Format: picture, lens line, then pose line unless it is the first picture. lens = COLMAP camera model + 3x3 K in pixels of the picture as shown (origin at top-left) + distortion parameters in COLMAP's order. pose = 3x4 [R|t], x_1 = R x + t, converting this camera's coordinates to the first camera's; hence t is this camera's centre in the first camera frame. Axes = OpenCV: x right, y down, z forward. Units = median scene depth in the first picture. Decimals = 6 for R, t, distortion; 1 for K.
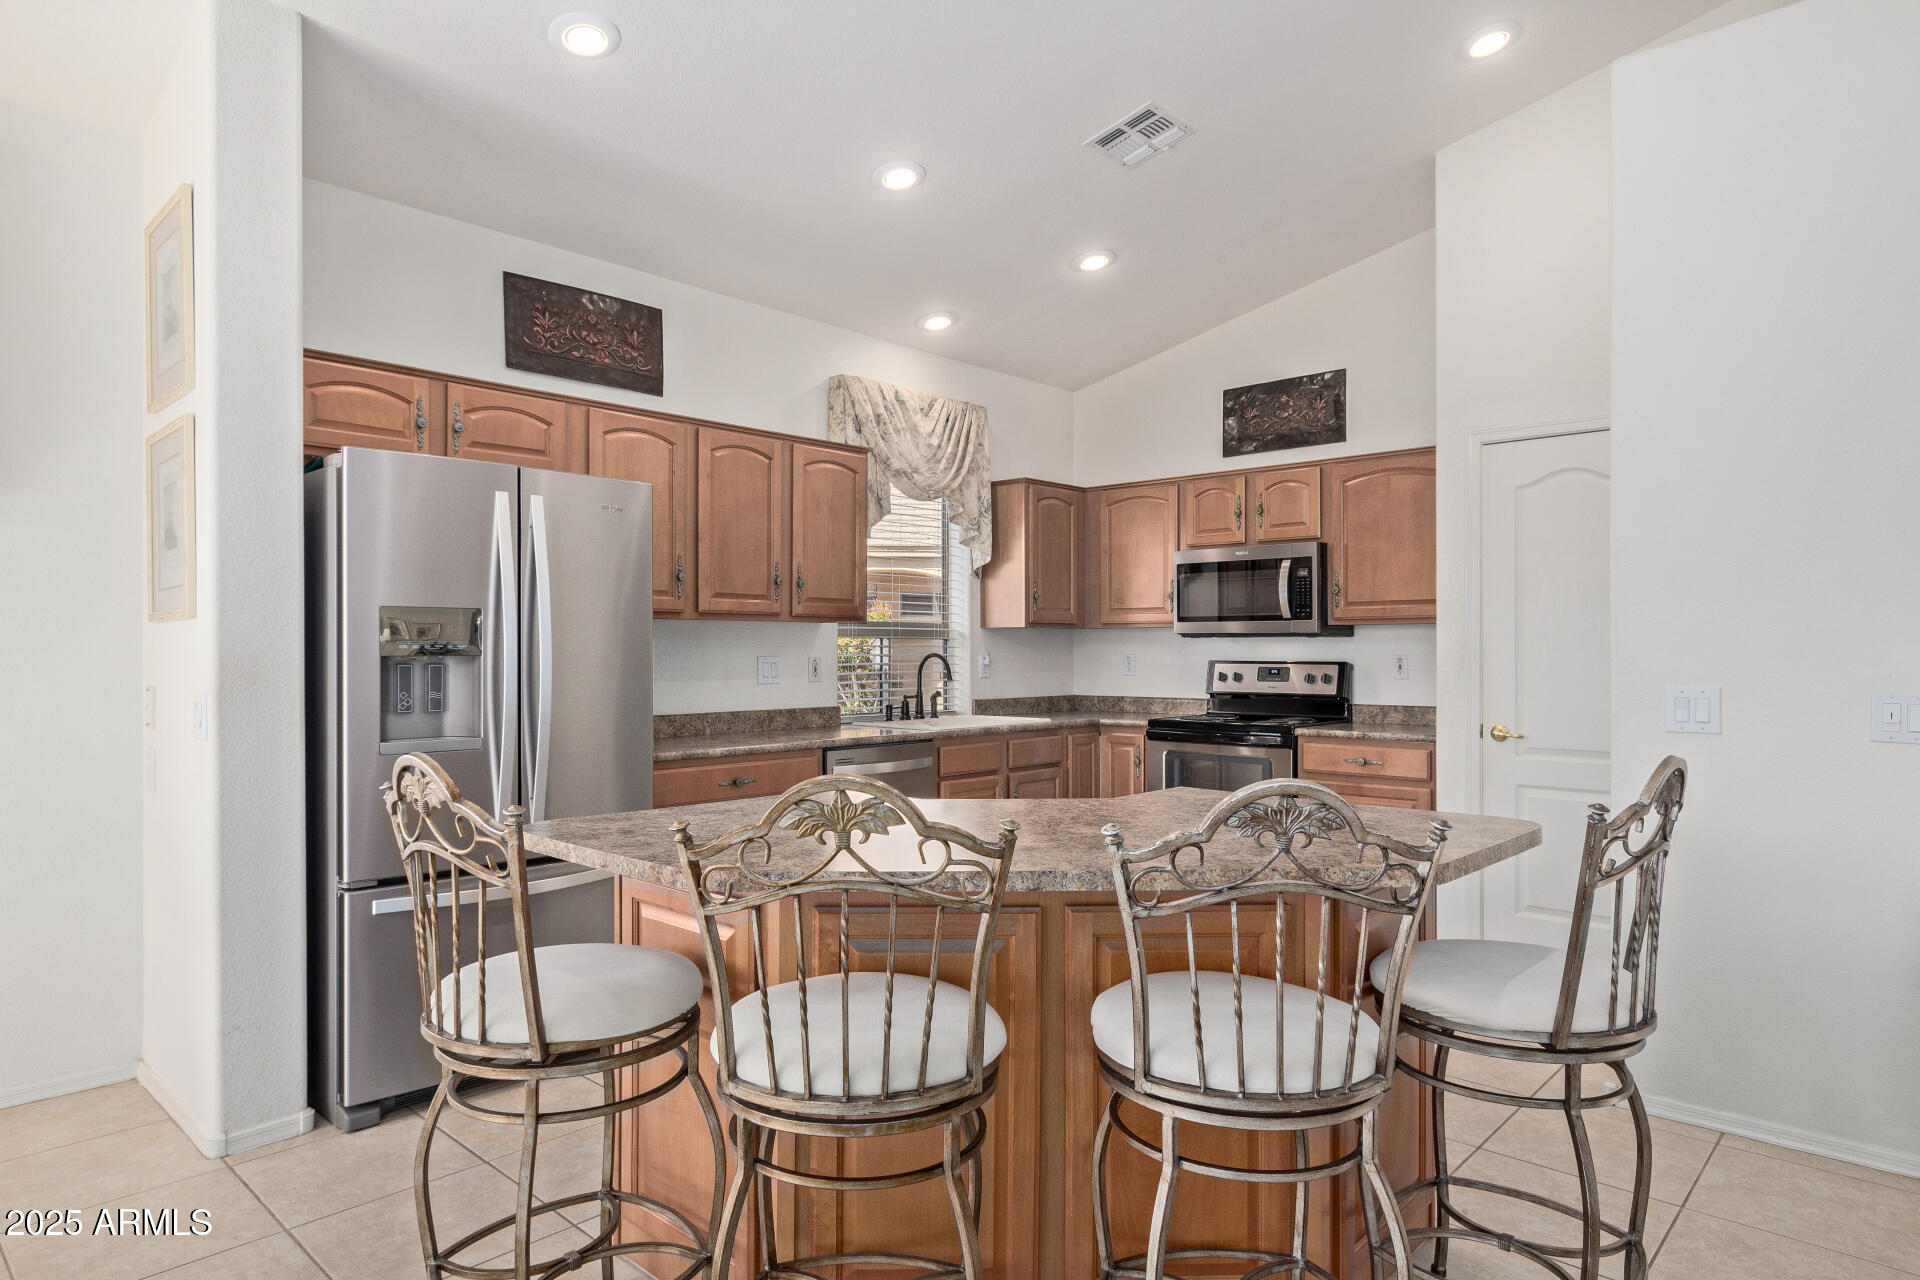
lens RADIAL K [[1117.6, 0, 961.9], [0, 1117.6, 648.6], [0, 0, 1]] dist [-0.003098, -0.000218]
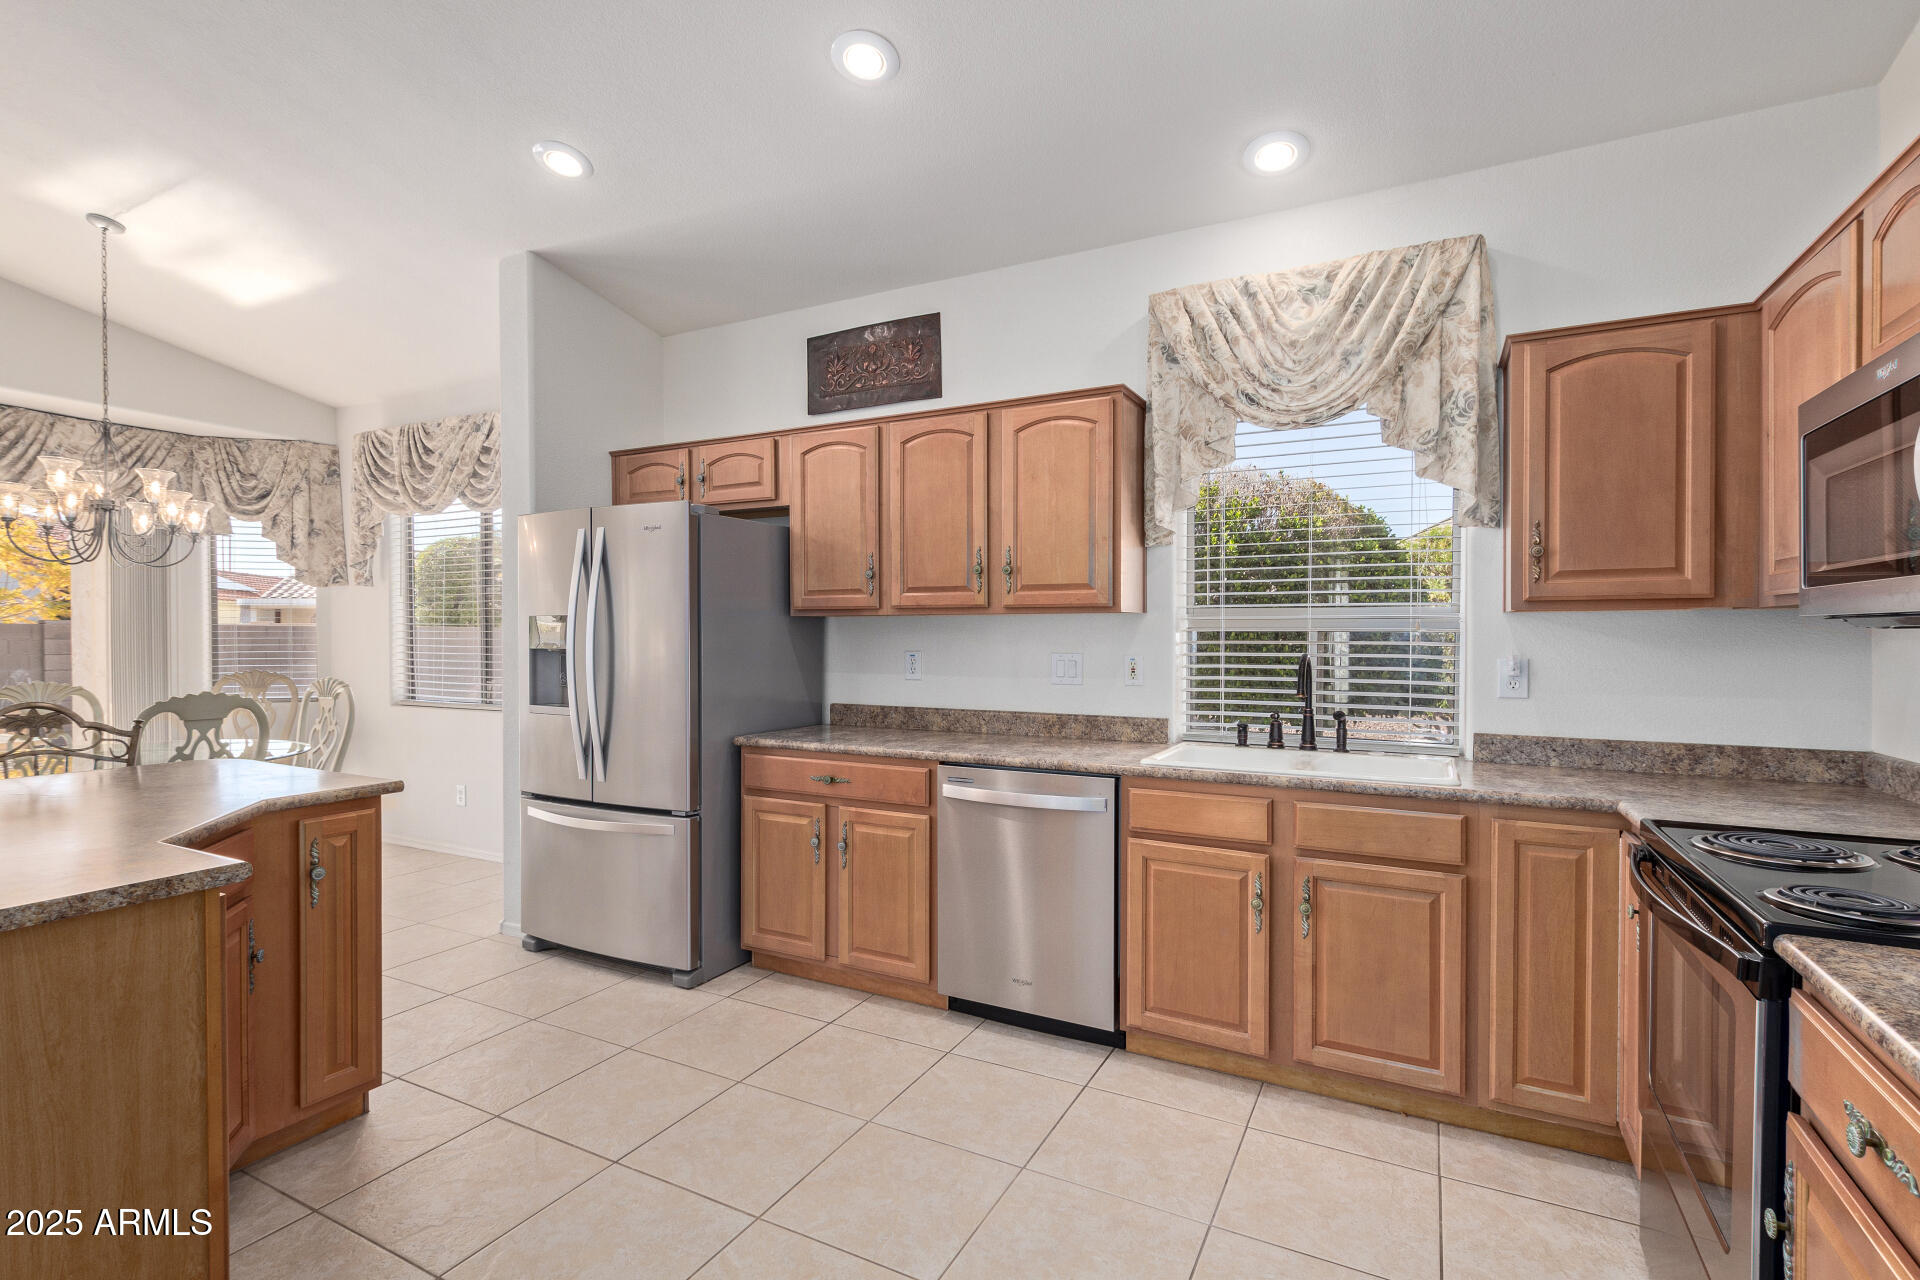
lens RADIAL K [[882.8, 0, 962.2], [0, 882.8, 636.6], [0, 0, 1]] dist [0.010295, -0.000728]
pose [[0.257928, 0.006934, -0.966139, 0.517653], [-0.000387, 0.999975, 0.007073, -0.011880], [0.966164, -0.001451, 0.257924, 0.804536]]
